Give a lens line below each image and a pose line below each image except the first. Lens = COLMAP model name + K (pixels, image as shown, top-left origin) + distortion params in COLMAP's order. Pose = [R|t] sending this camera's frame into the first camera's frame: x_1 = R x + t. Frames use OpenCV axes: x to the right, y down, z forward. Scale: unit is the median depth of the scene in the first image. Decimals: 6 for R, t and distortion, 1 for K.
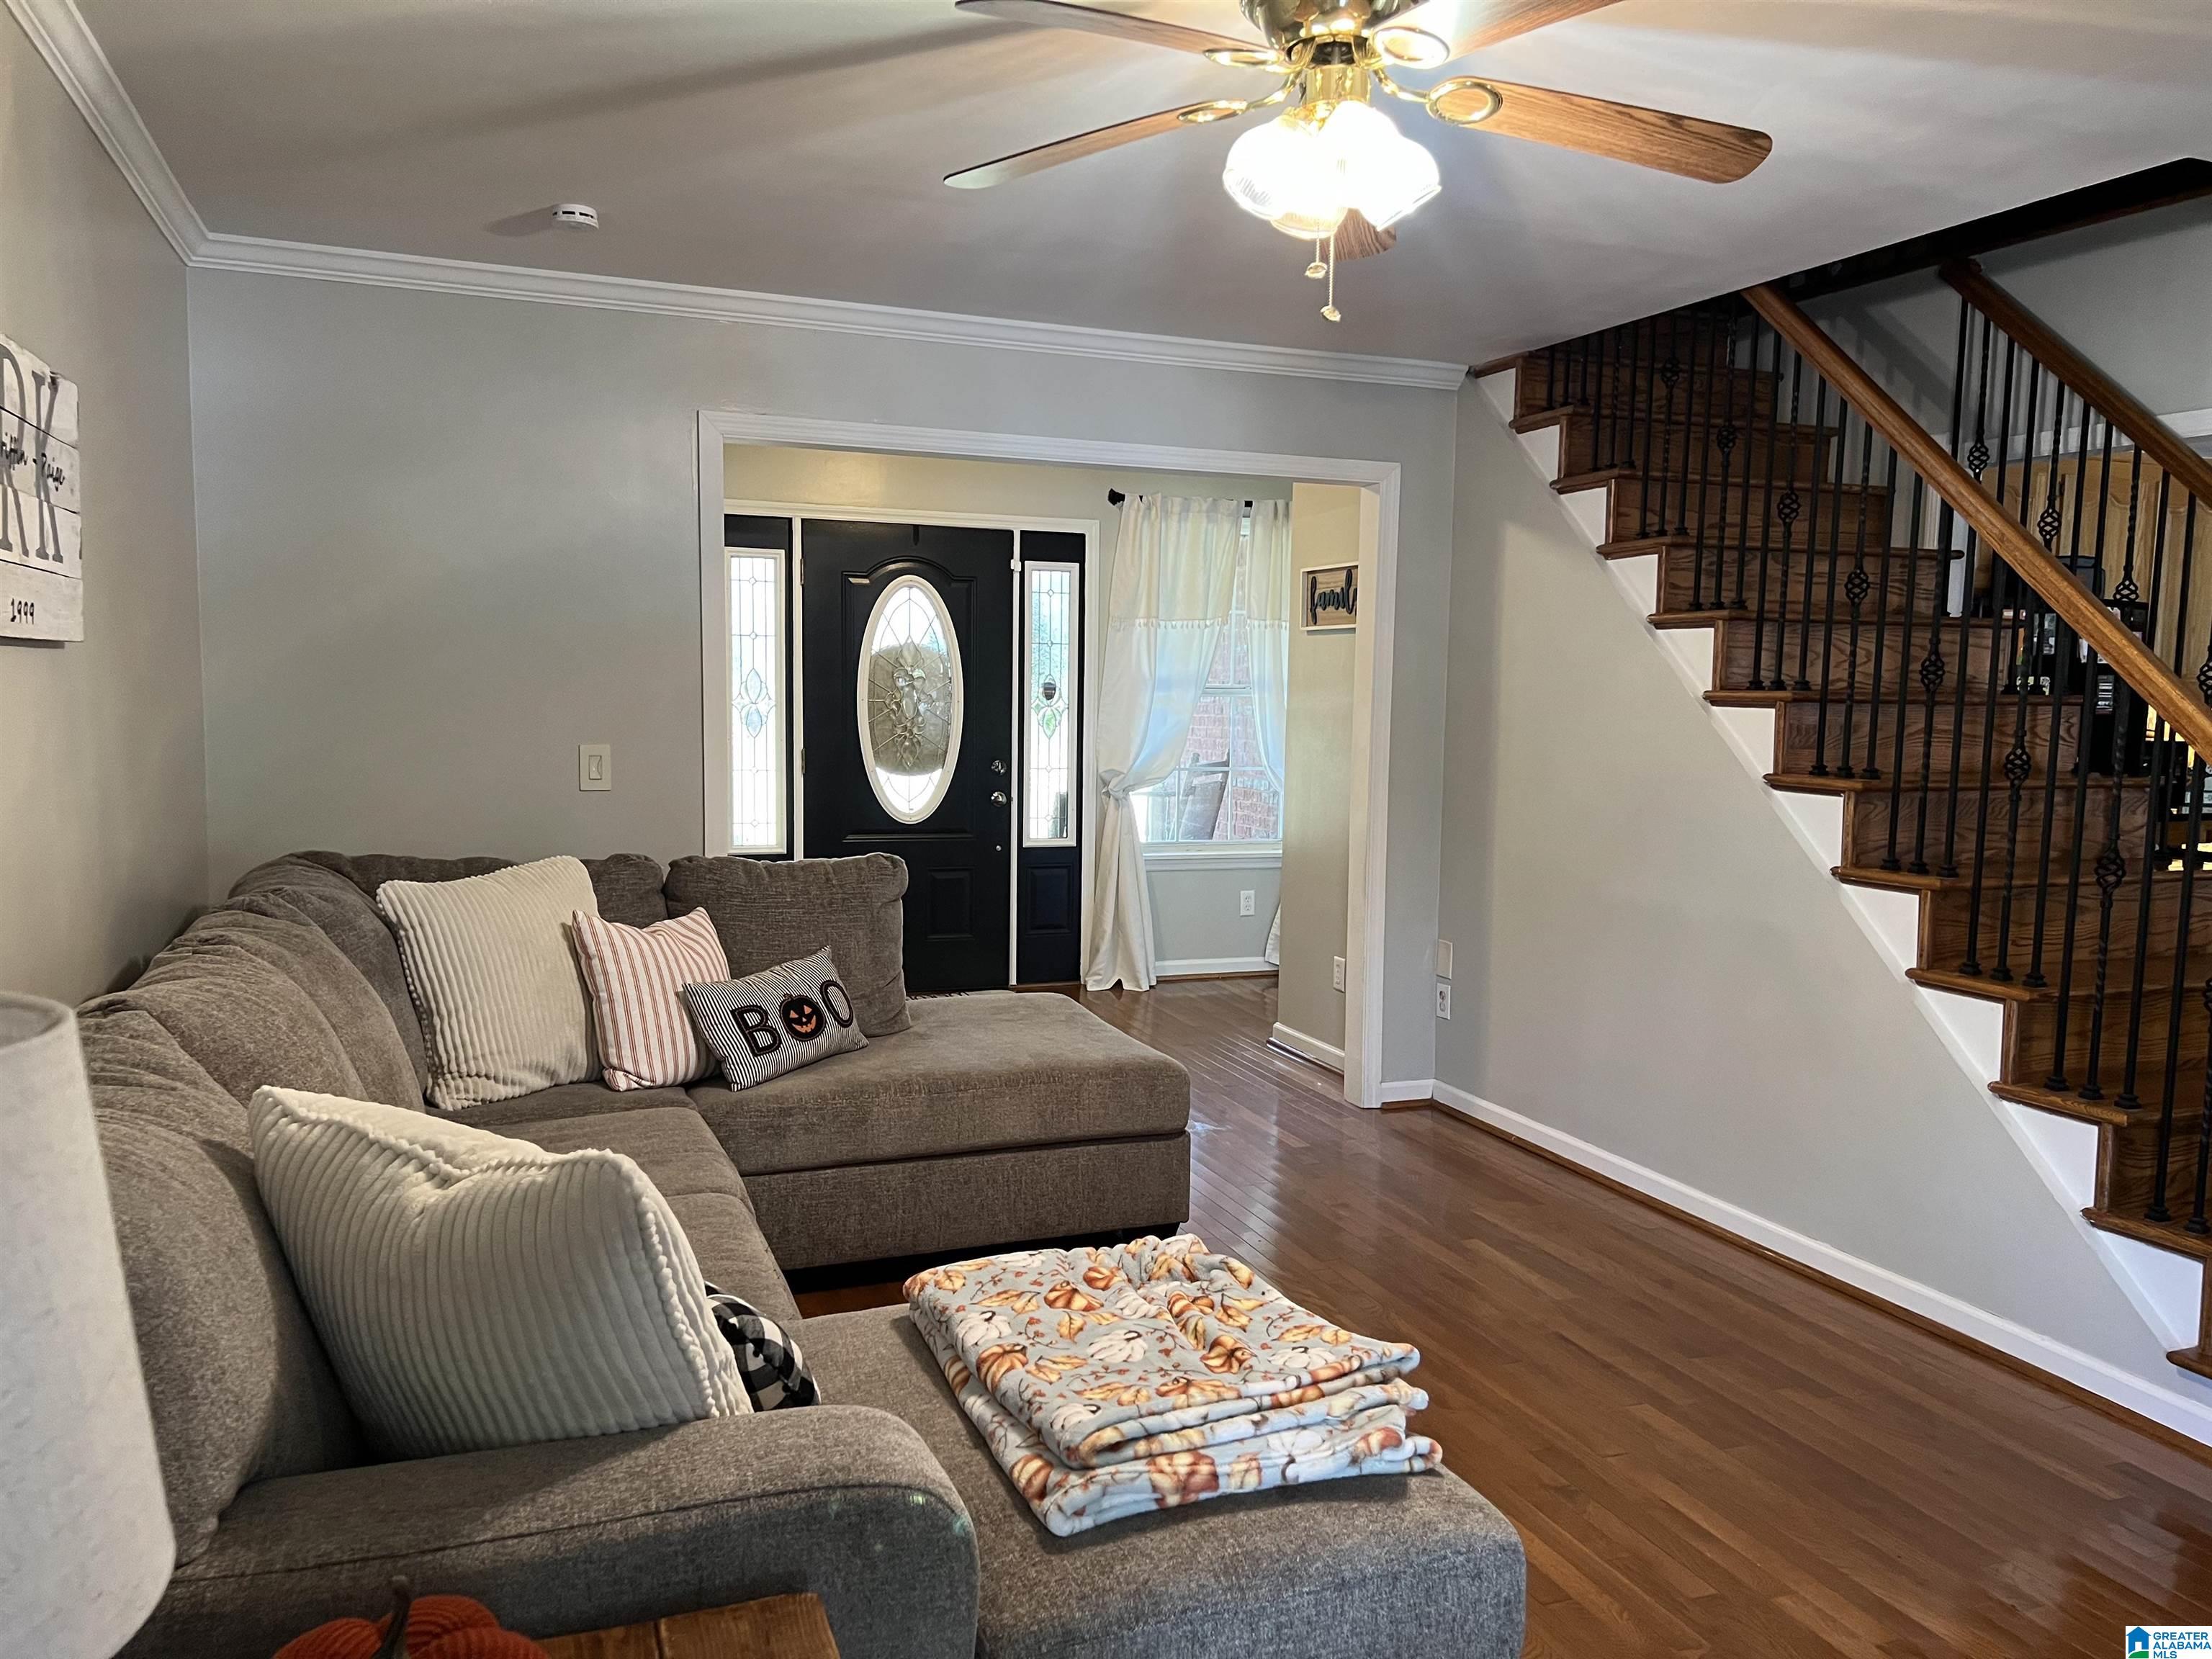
lens RADIAL K [[1646.4, 0, 1121.7], [0, 1646.4, 837.8], [0, 0, 1]] dist [0.066007, -0.084949]
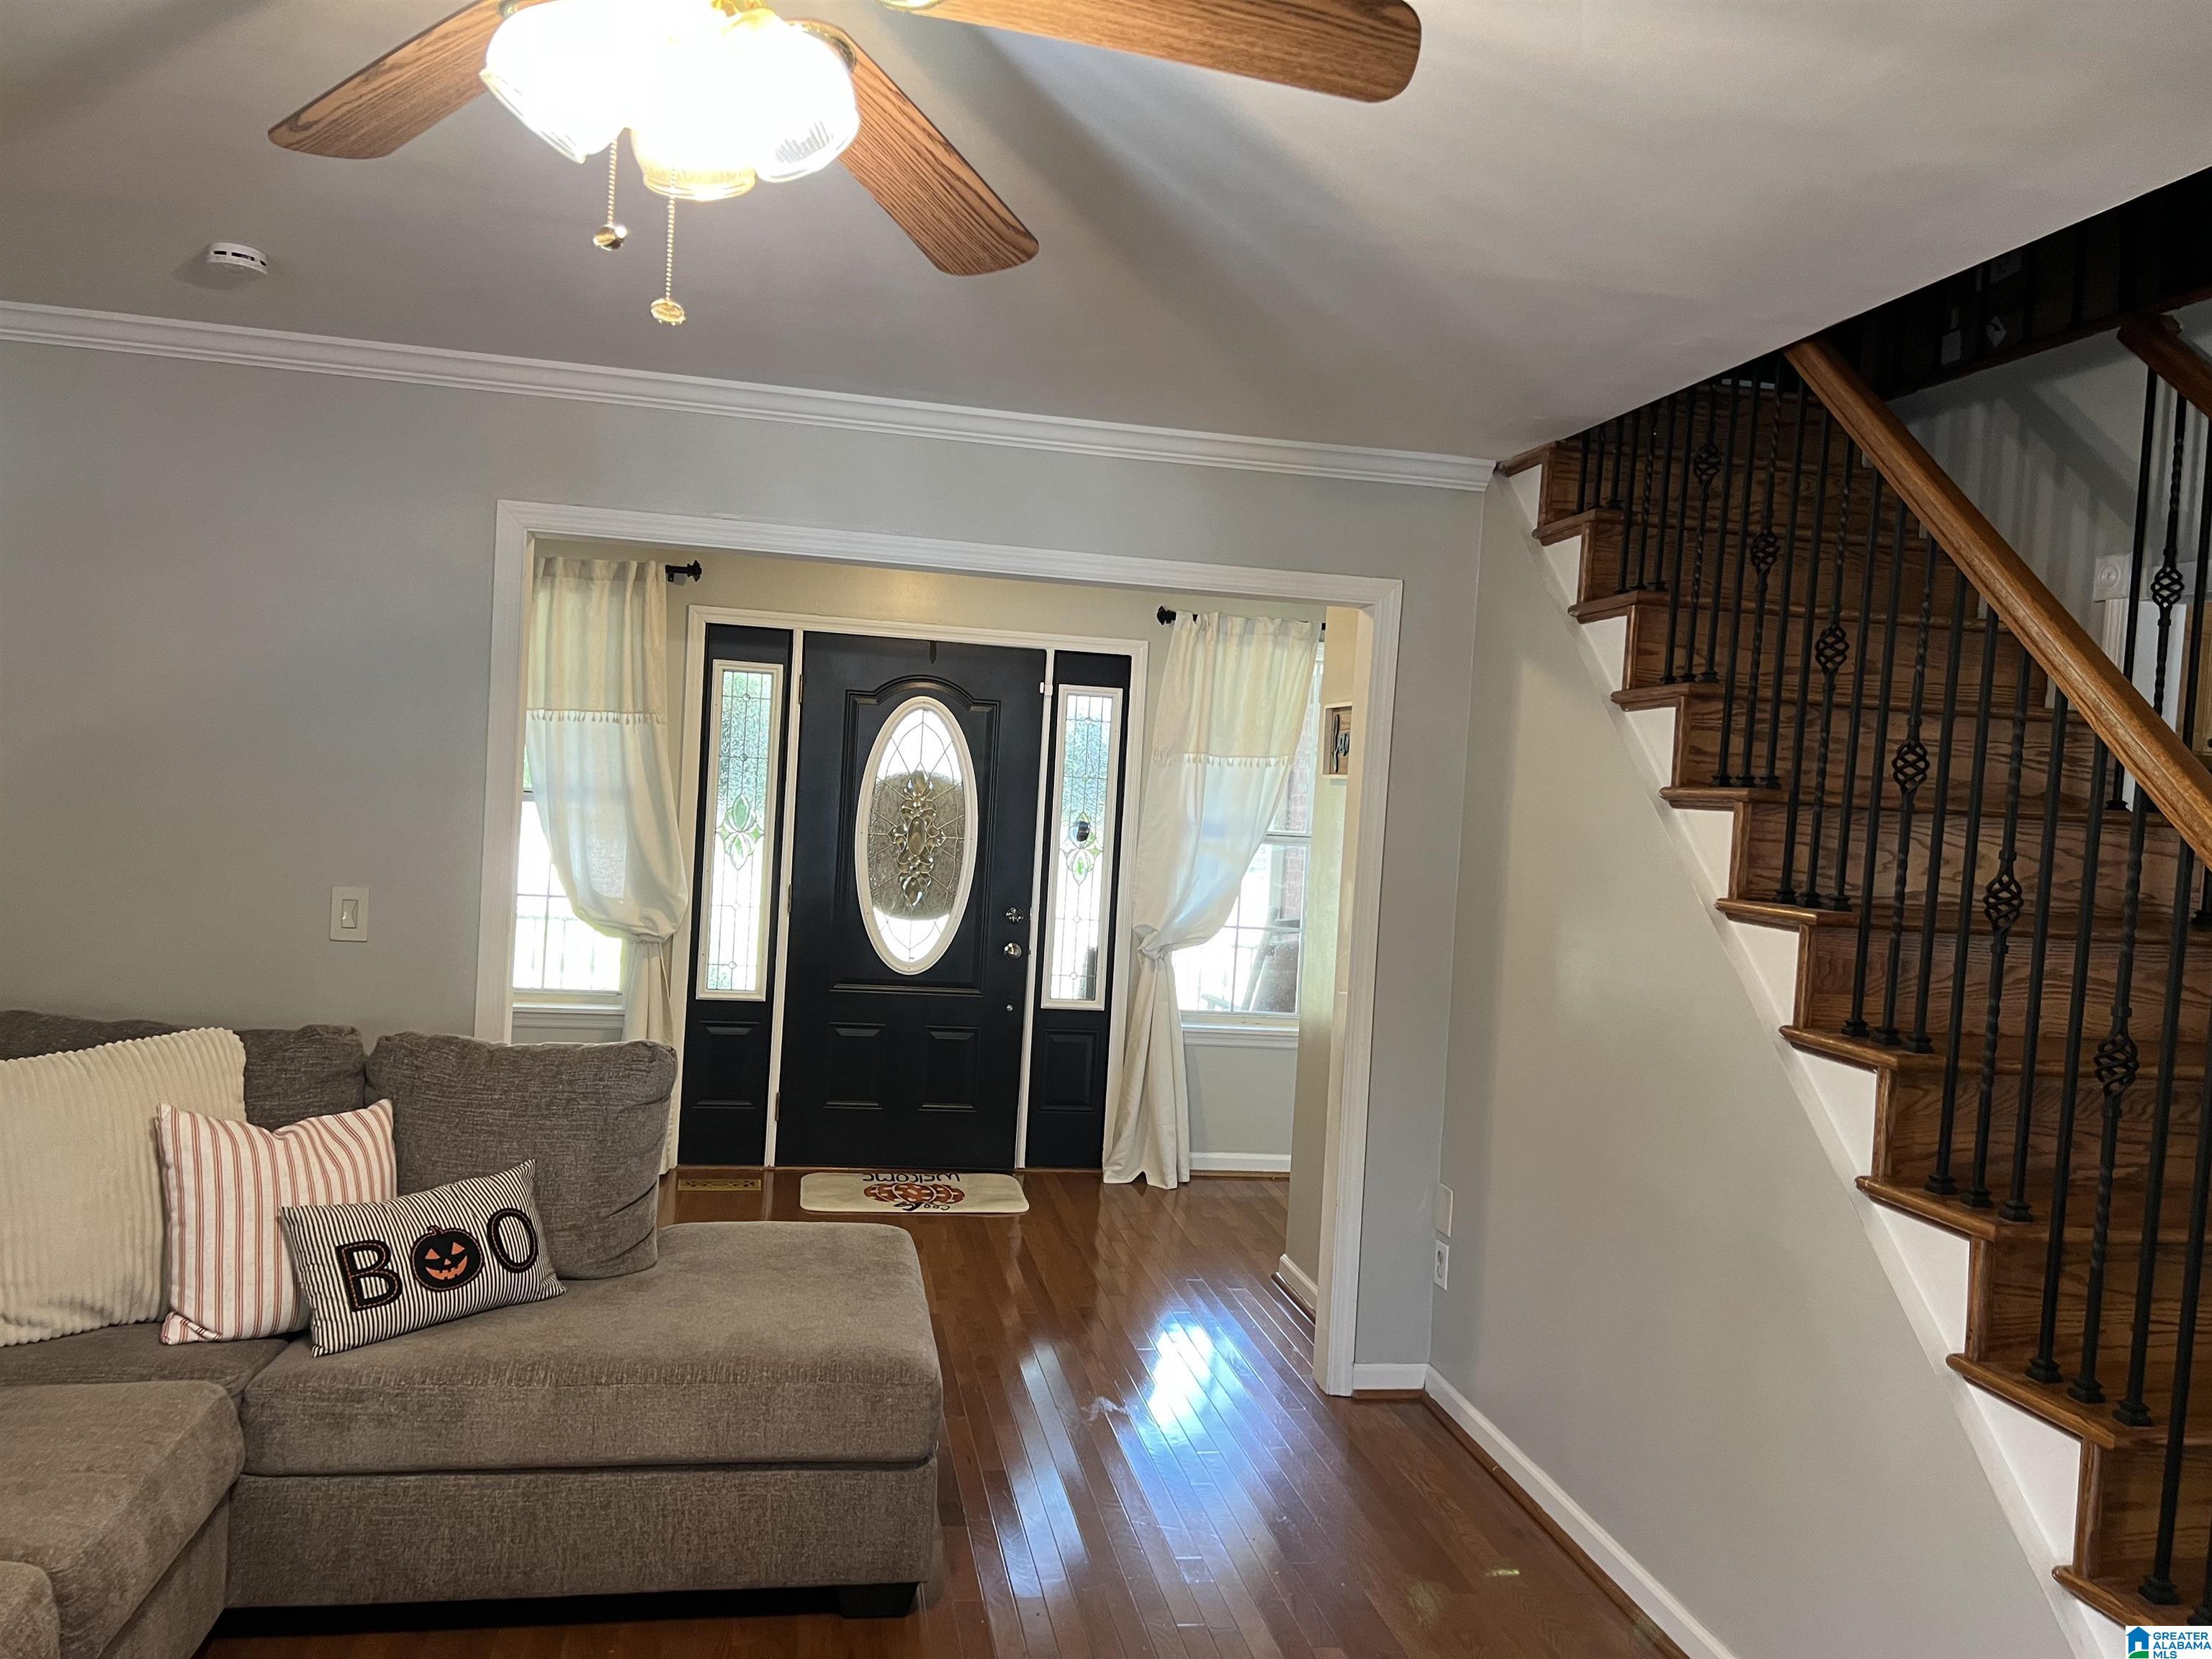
lens RADIAL K [[1646.4, 0, 1107.2], [0, 1646.4, 837.4], [0, 0, 1]] dist [0.066007, -0.084949]
pose [[0.981198, 0.048608, -0.186782, 0.214106], [-0.061537, 0.996047, -0.064052, -0.049861], [0.182930, 0.074342, 0.980311, 0.234636]]
